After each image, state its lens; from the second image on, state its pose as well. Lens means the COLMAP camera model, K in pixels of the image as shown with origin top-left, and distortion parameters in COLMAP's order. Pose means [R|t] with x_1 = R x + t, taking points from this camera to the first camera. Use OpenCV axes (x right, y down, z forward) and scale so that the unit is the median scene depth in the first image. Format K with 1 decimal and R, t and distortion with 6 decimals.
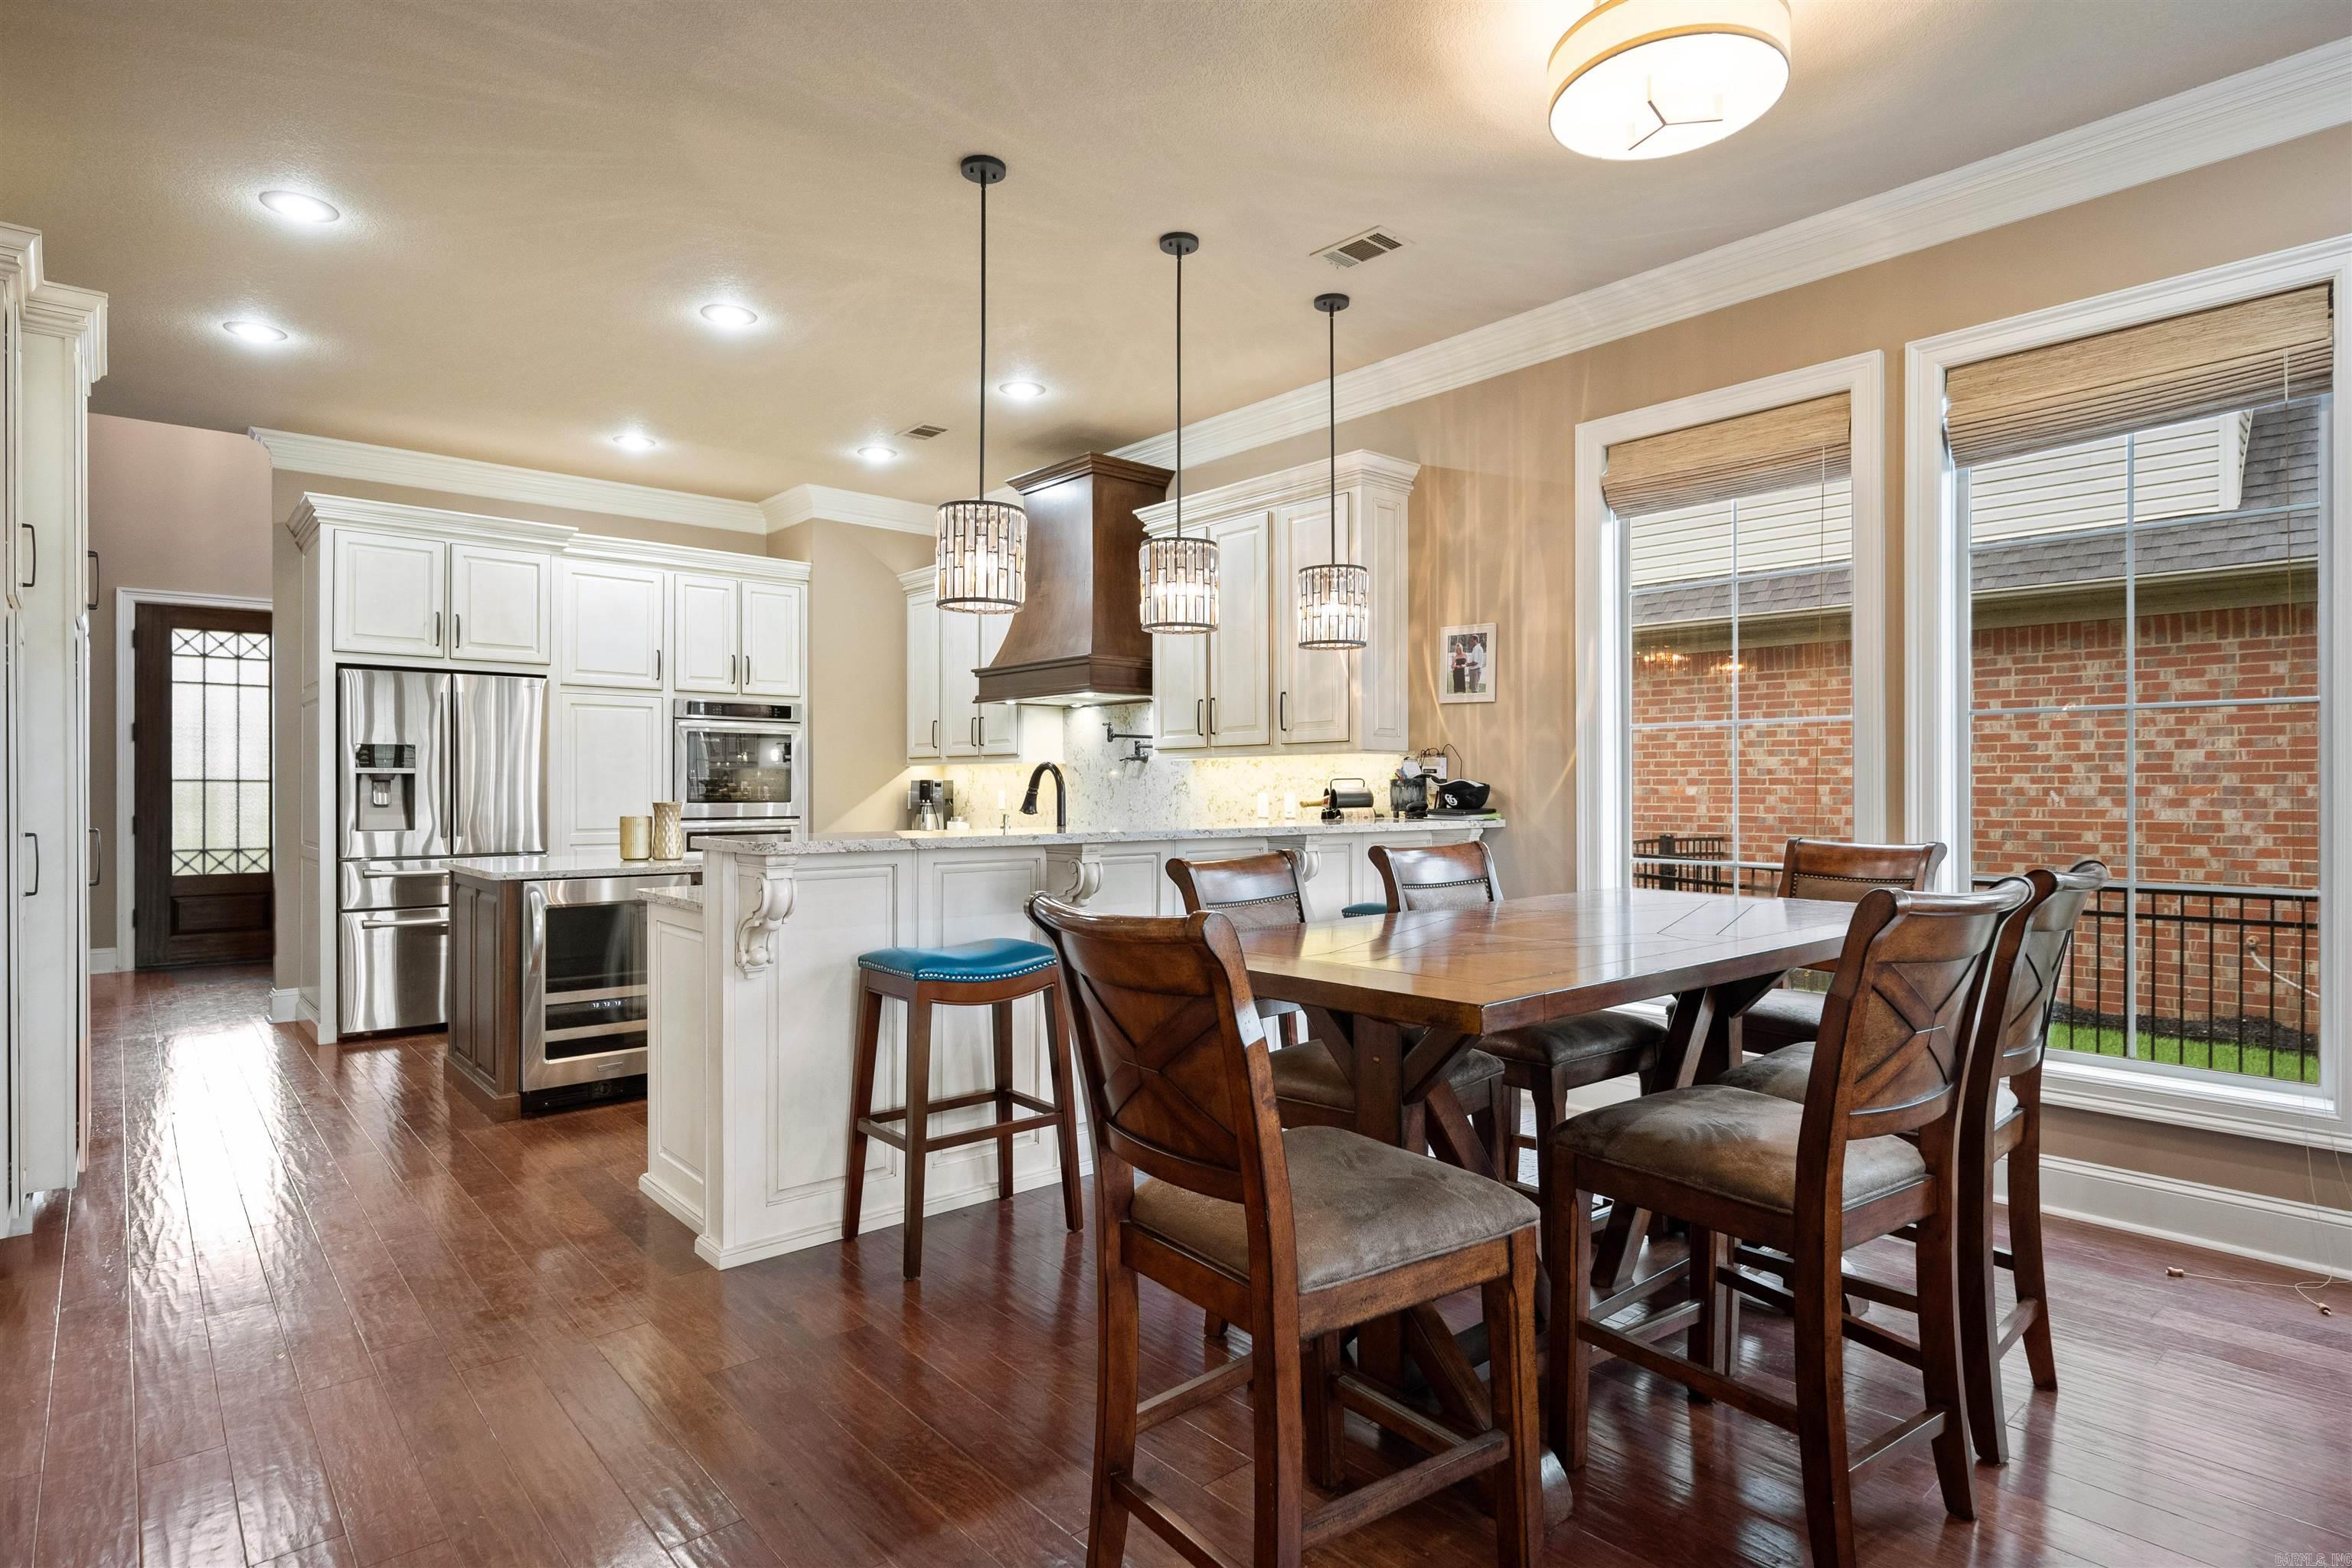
lens RADIAL K [[1215.1, 0, 1168.7], [0, 1215.1, 781.7], [0, 0, 1]] dist [-0.006289, 0.001294]
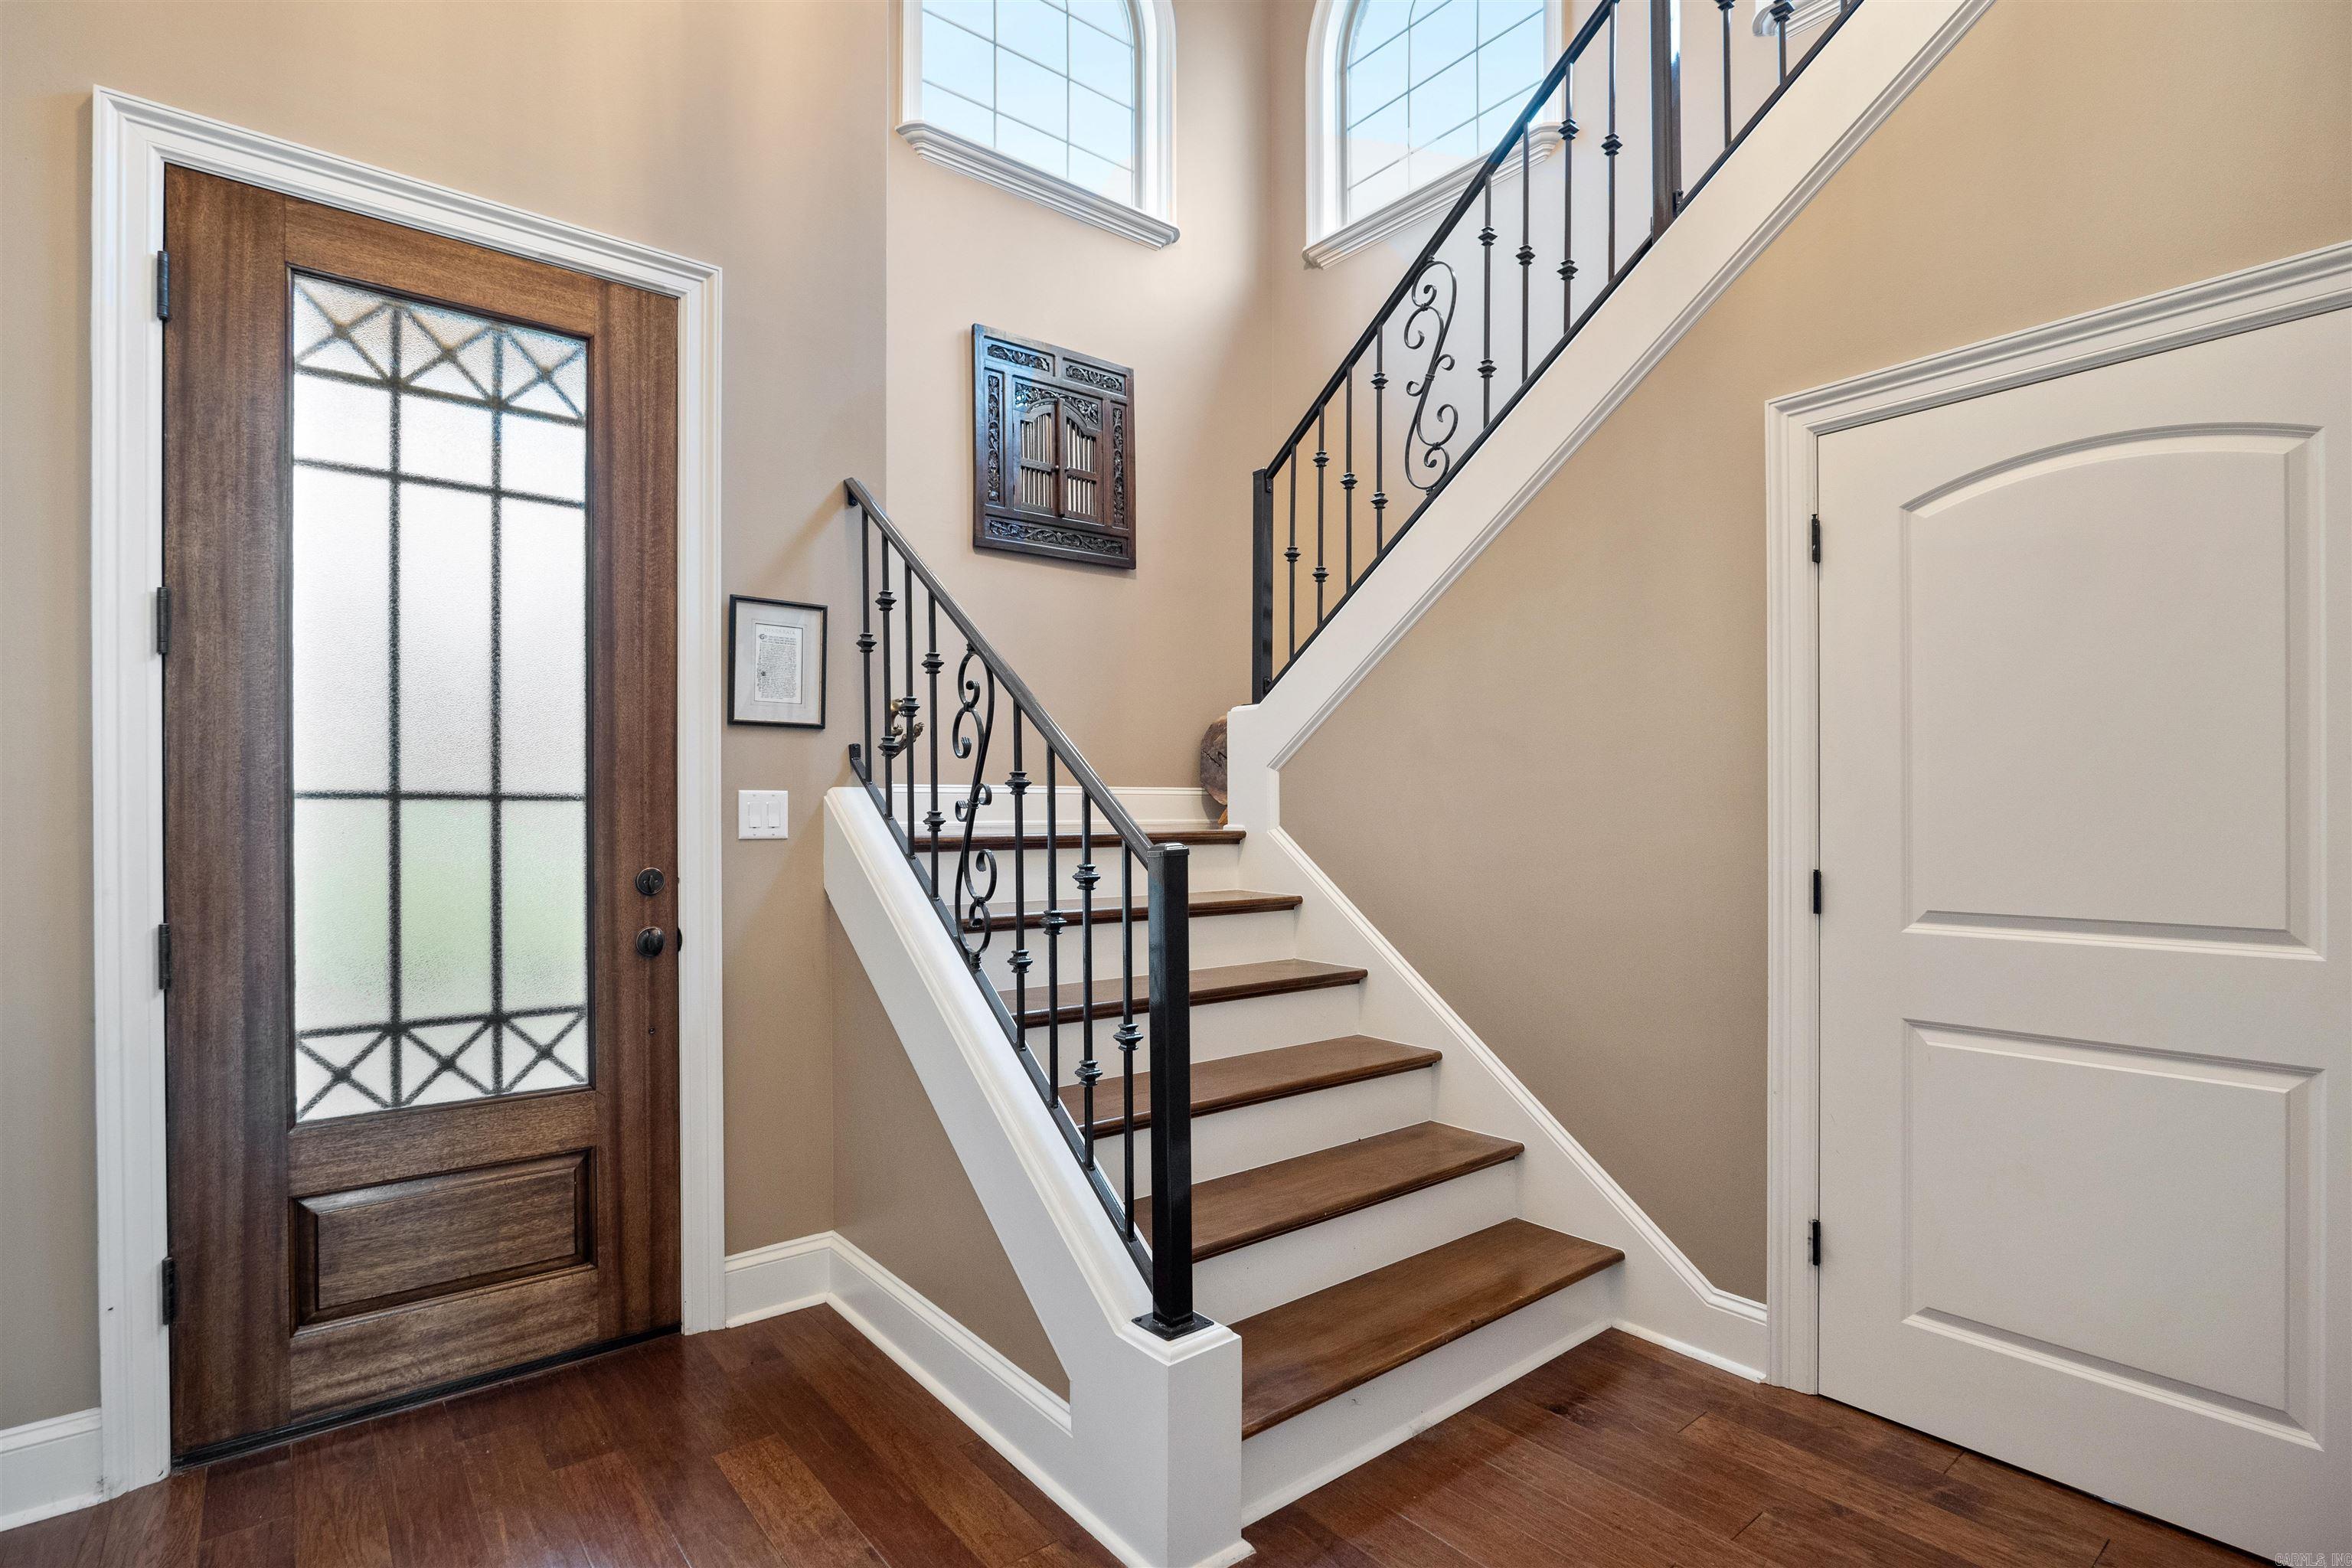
lens RADIAL K [[1112.8, 0, 1166.5], [0, 1112.8, 806.7], [0, 0, 1]] dist [-0.024136, 0.006591]
pose [[0.999300, -0.001821, -0.037377, -0.696467], [0.002024, 0.999983, 0.005390, 0.000104], [0.037367, -0.005462, 0.999287, 0.859246]]
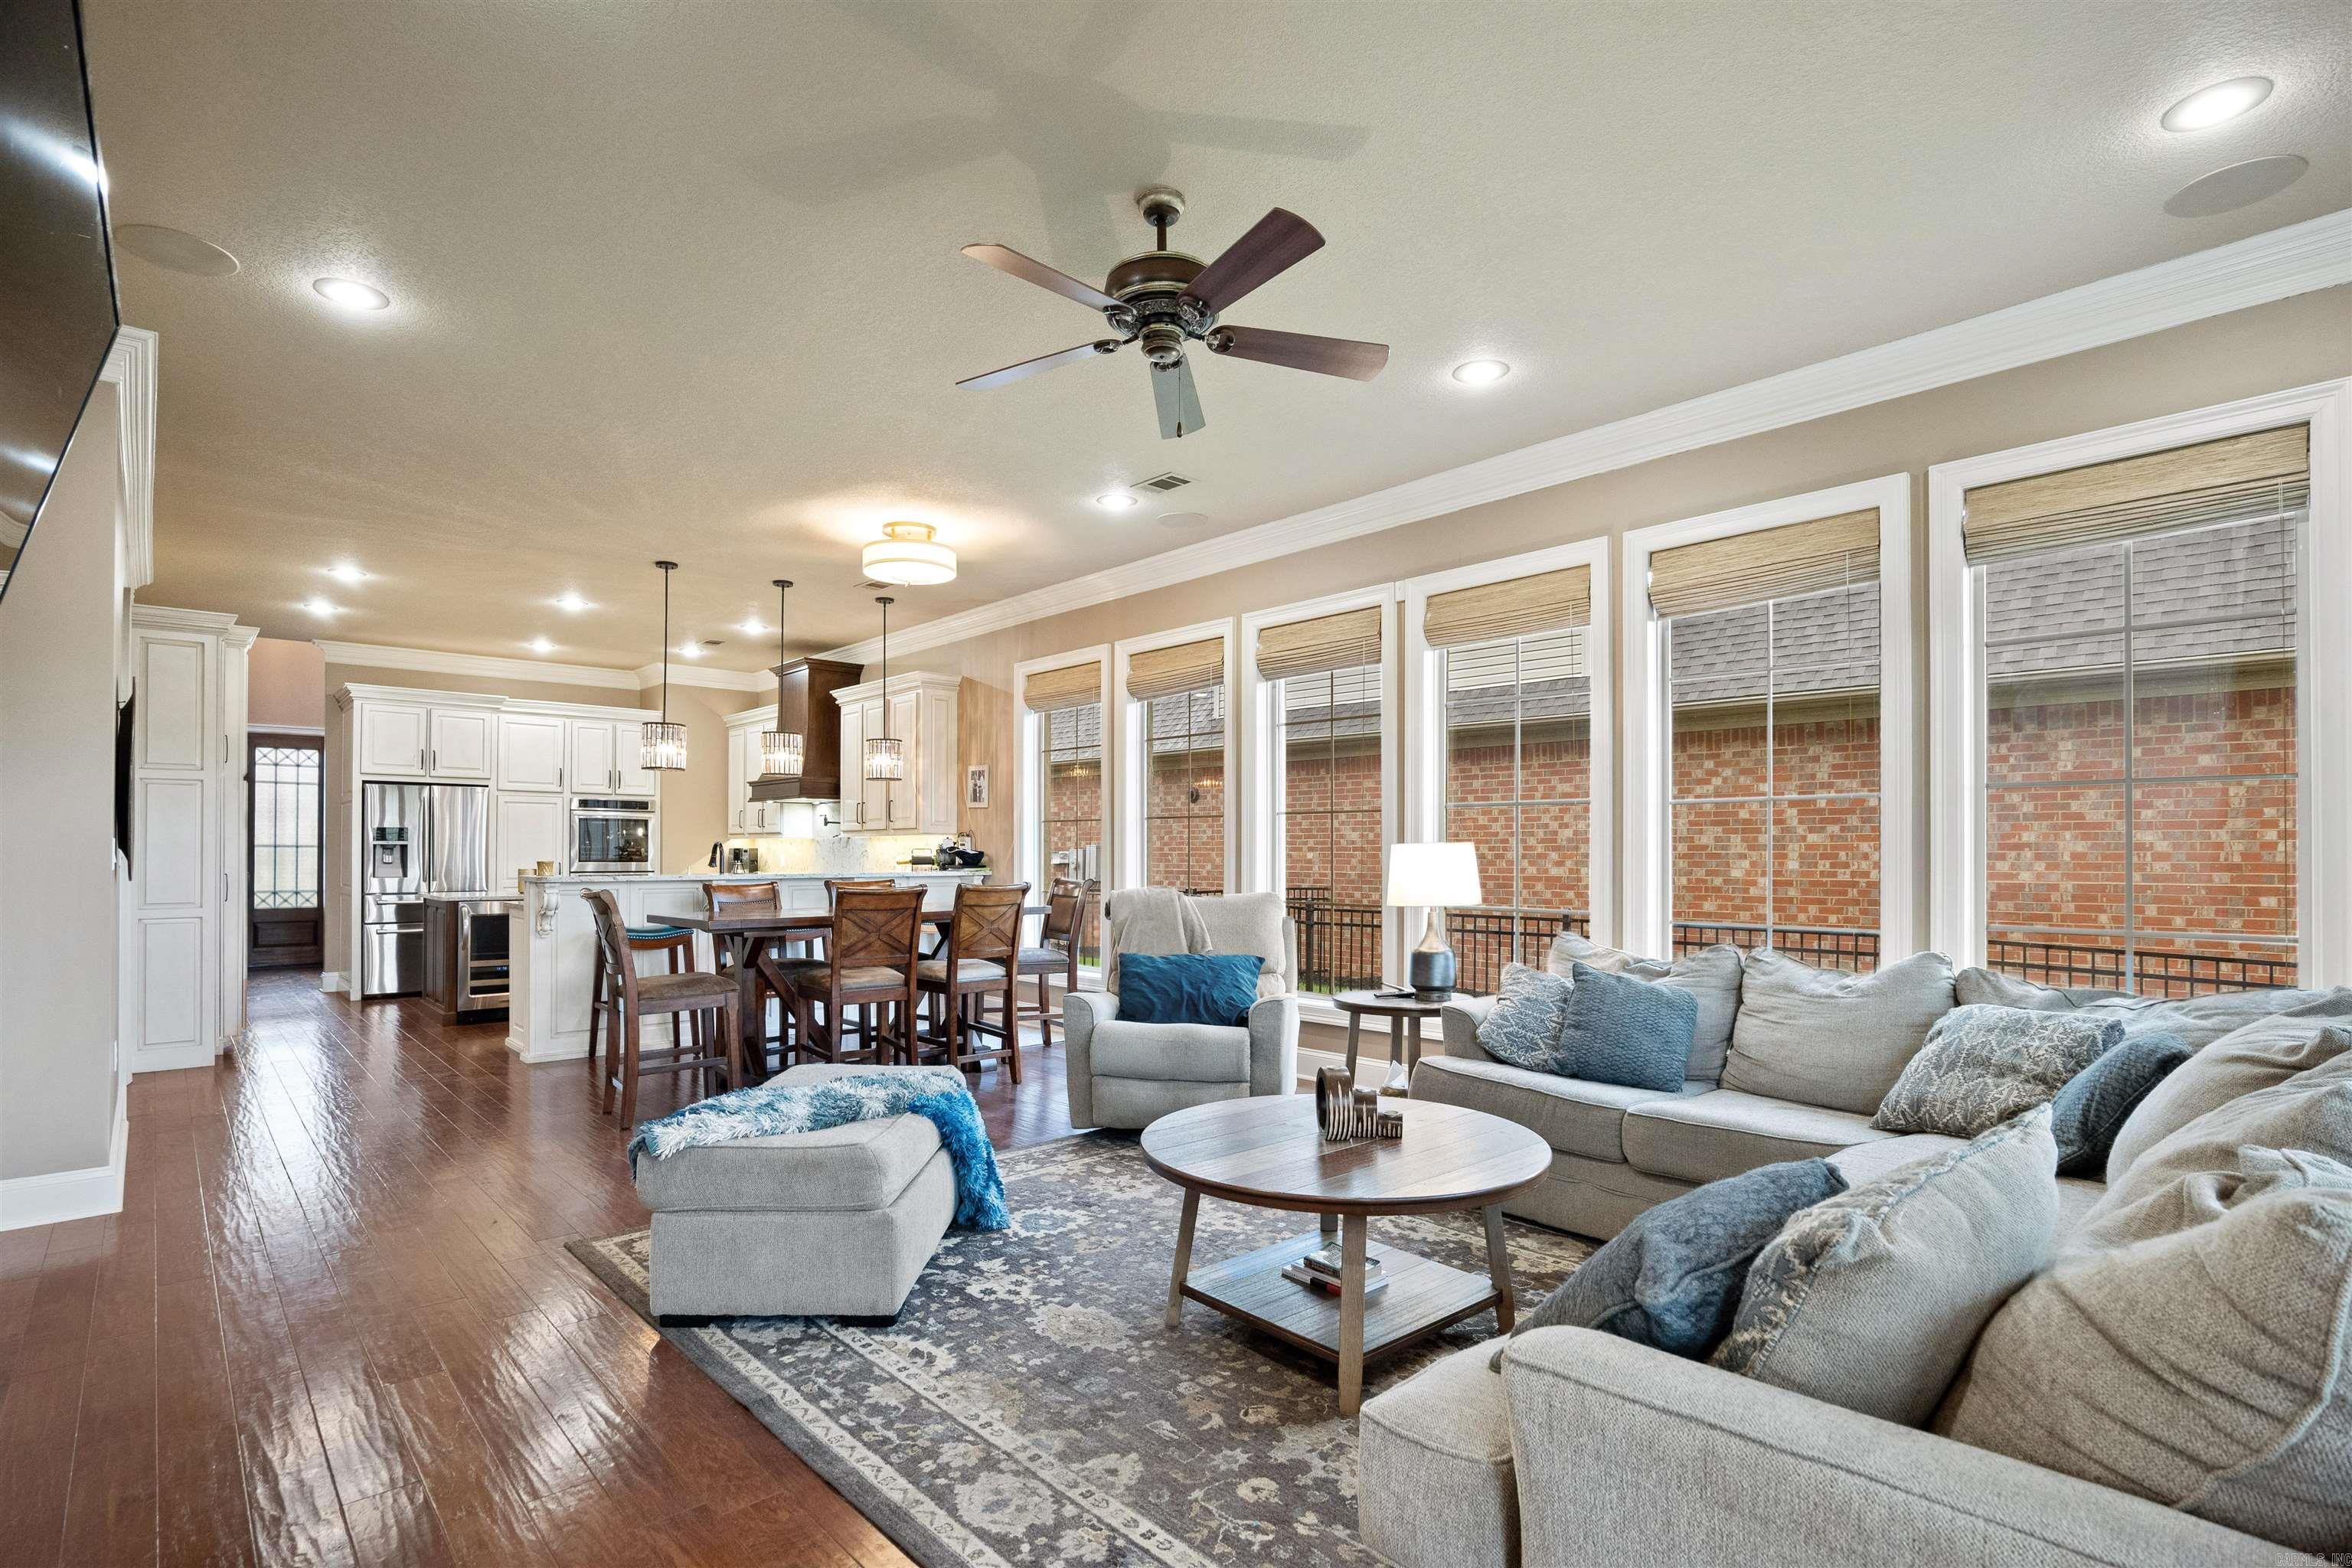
lens RADIAL K [[1112.8, 0, 1158.8], [0, 1112.8, 836.4], [0, 0, 1]] dist [-0.024136, 0.006591]
pose [[0.999730, 0.002062, 0.023155, 0.325015], [-0.001875, 0.999965, -0.008107, -0.005463], [-0.023171, 0.008061, 0.999699, -0.469627]]
